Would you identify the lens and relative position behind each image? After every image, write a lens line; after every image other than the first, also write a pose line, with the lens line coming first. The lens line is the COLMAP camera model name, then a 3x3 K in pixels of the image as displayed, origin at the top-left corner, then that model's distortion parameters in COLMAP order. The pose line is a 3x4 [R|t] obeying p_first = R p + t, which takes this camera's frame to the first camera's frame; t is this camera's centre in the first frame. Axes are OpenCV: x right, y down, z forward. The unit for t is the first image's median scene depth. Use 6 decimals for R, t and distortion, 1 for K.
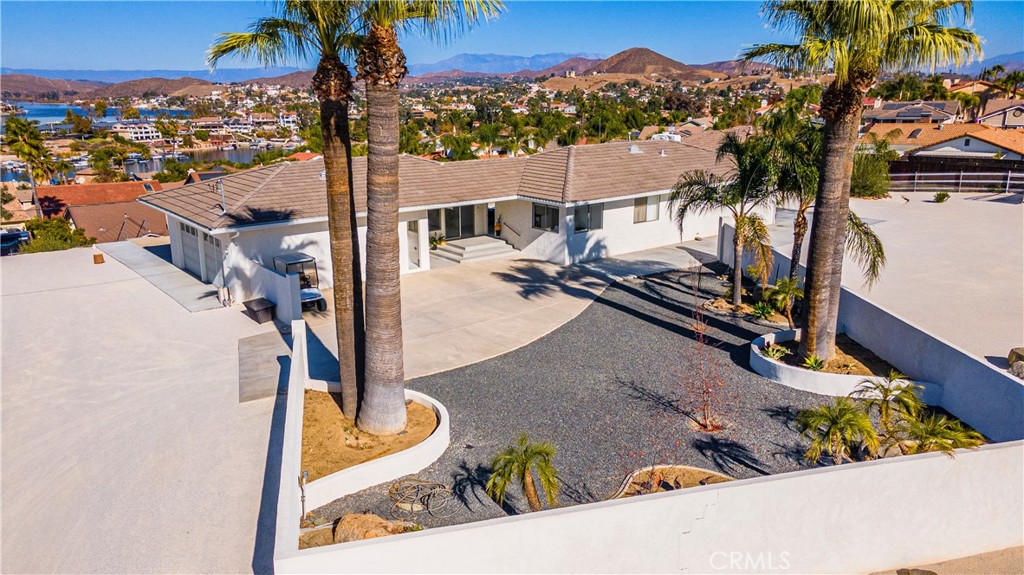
lens RADIAL K [[744.5, 0, 509.2], [0, 744.5, 286.2], [0, 0, 1]] dist [0.023212, 0.077059]
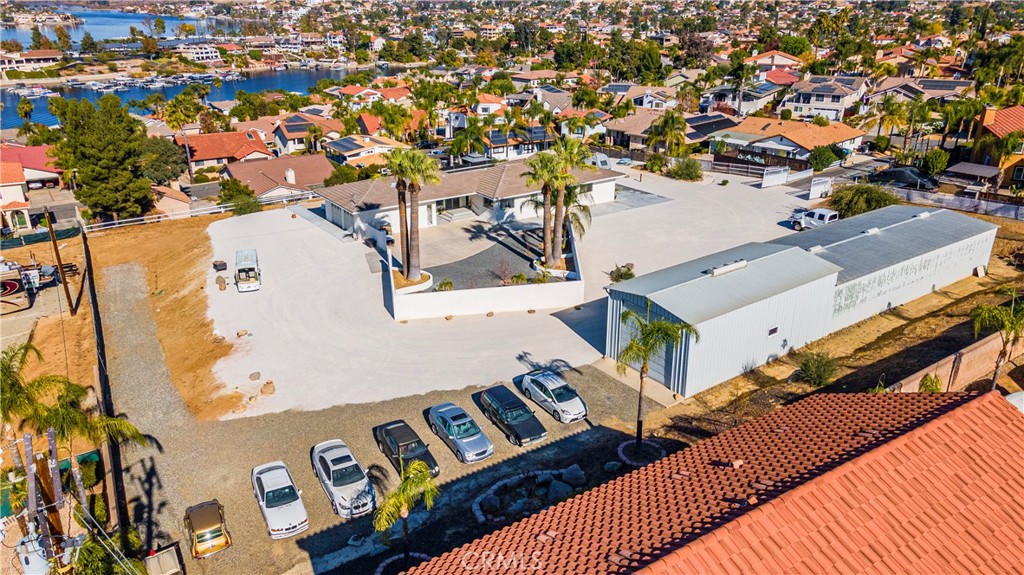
lens RADIAL K [[744.5, 0, 509.2], [0, 744.5, 286.2], [0, 0, 1]] dist [0.023212, 0.077059]
pose [[0.998268, 0.027026, -0.052257, 0.055724], [-0.020841, 0.993092, 0.115472, -0.024072], [0.055017, -0.114183, 0.991935, -0.297246]]
